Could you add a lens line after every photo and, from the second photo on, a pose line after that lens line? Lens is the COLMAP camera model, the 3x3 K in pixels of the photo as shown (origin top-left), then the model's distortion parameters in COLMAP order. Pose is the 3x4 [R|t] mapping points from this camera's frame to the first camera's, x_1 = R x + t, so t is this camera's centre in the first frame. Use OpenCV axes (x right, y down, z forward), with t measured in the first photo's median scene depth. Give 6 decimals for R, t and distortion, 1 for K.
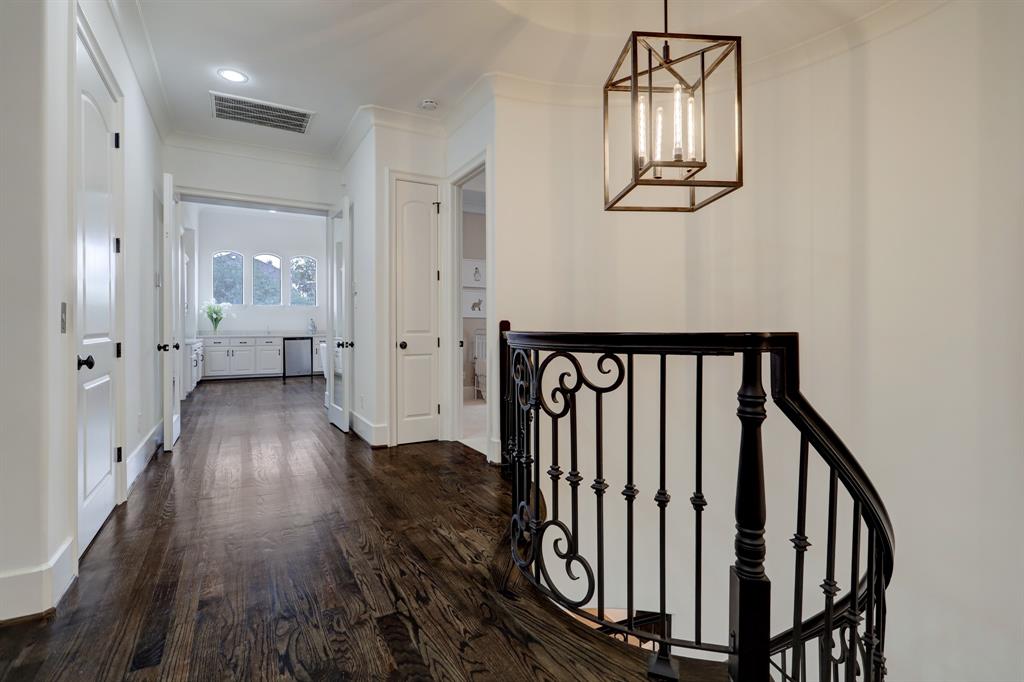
lens RADIAL K [[502.1, 0, 514.5], [0, 502.1, 335.6], [0, 0, 1]] dist [-0.003376, -0.000155]
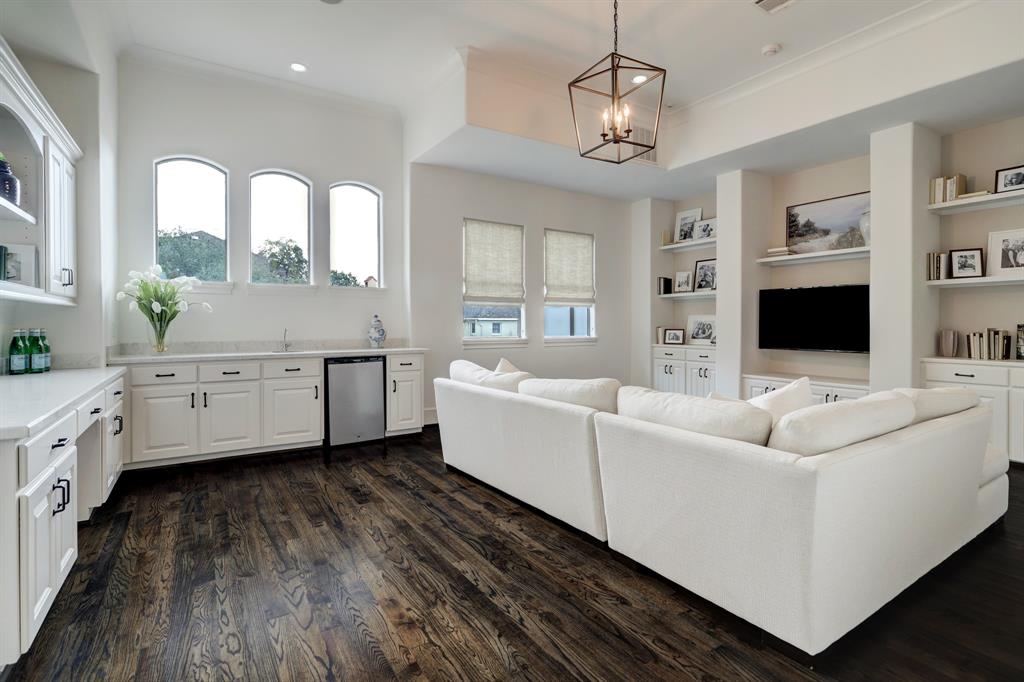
lens RADIAL K [[502.1, 0, 513.7], [0, 502.1, 331.7], [0, 0, 1]] dist [-0.003376, -0.000155]
pose [[0.998450, -0.001092, 0.055643, -0.323177], [0.001010, 0.999998, 0.001512, -0.019353], [-0.055644, -0.001454, 0.998450, 0.560912]]
